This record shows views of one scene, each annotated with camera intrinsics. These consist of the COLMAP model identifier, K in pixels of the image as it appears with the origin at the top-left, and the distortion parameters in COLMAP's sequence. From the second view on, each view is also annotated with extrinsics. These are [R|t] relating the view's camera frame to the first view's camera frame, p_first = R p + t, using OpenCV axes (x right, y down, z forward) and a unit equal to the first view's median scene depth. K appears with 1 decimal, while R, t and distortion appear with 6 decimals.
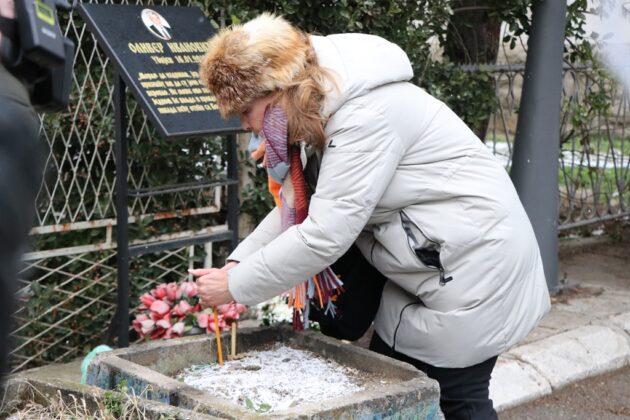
lens RADIAL K [[1390.1, 0, 313.3], [0, 1390.1, 211.1], [0, 0, 1]] dist [0.345586, 0.000000]
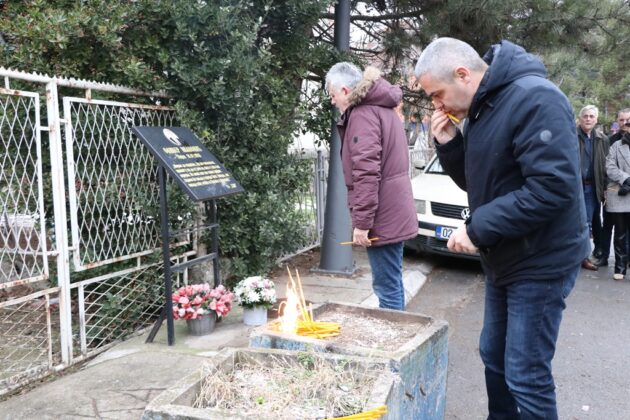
lens RADIAL K [[699.3, 0, 312.3], [0, 699.3, 209.8], [0, 0, 1]] dist [-0.054413, 0.000000]
pose [[0.938142, -0.065242, 0.340050, -0.233630], [0.078603, 0.996576, -0.025651, -0.007581], [-0.337212, 0.050793, 0.940058, 0.132840]]
